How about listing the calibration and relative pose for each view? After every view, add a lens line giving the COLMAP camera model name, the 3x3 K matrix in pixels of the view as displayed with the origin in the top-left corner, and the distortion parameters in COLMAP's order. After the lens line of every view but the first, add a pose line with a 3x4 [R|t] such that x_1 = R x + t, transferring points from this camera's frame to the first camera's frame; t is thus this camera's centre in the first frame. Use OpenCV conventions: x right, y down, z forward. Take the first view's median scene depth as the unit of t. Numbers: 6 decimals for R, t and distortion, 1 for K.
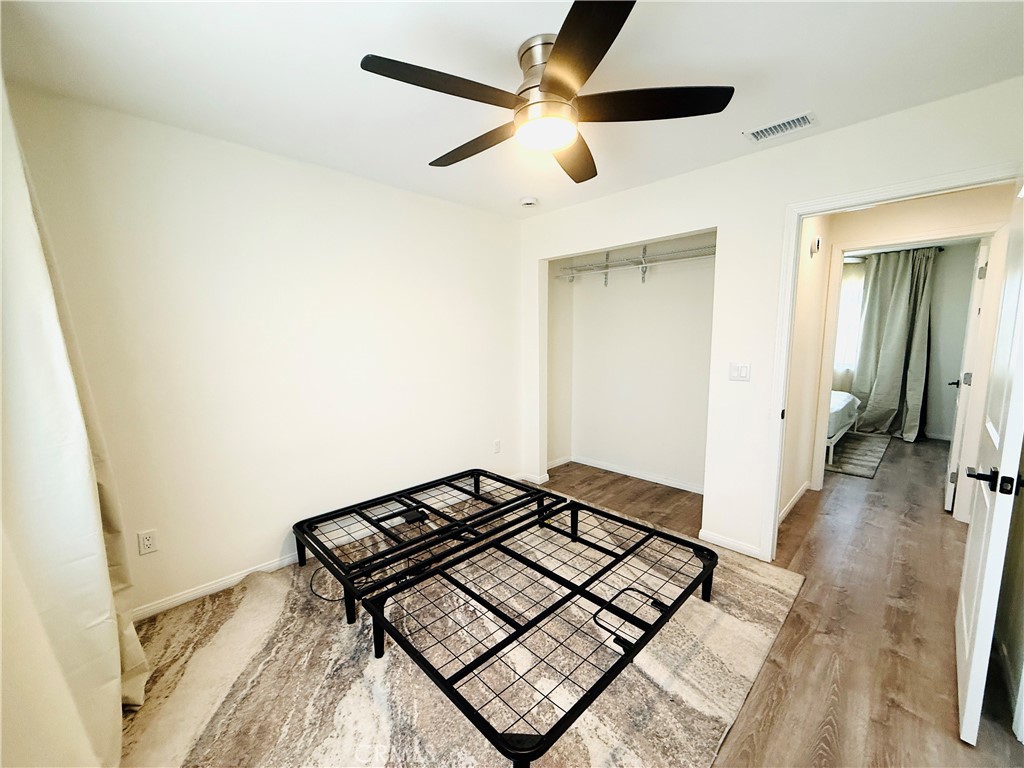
lens RADIAL K [[409.6, 0, 509.4], [0, 409.6, 386.9], [0, 0, 1]] dist [0.001041, 0.000242]
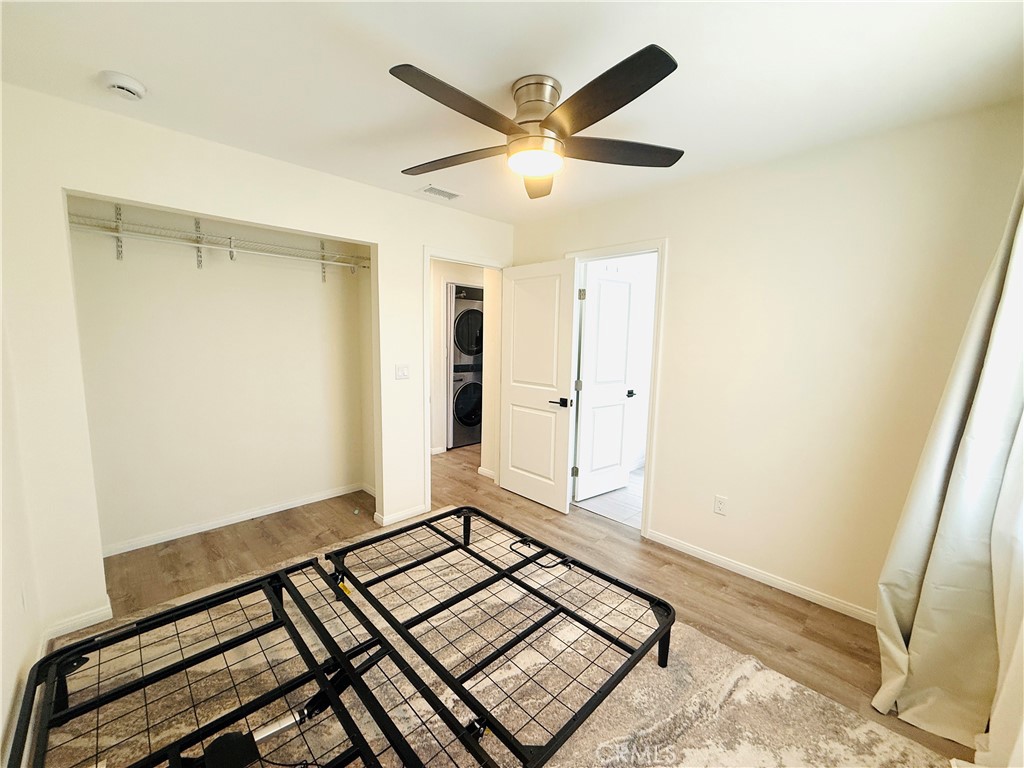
lens RADIAL K [[409.6, 0, 509.4], [0, 409.6, 386.9], [0, 0, 1]] dist [0.001041, 0.000242]
pose [[-0.004067, -0.112864, 0.993602, -0.640724], [0.112407, 0.987261, 0.112604, -0.091369], [-0.993654, 0.112146, 0.008672, 0.673723]]
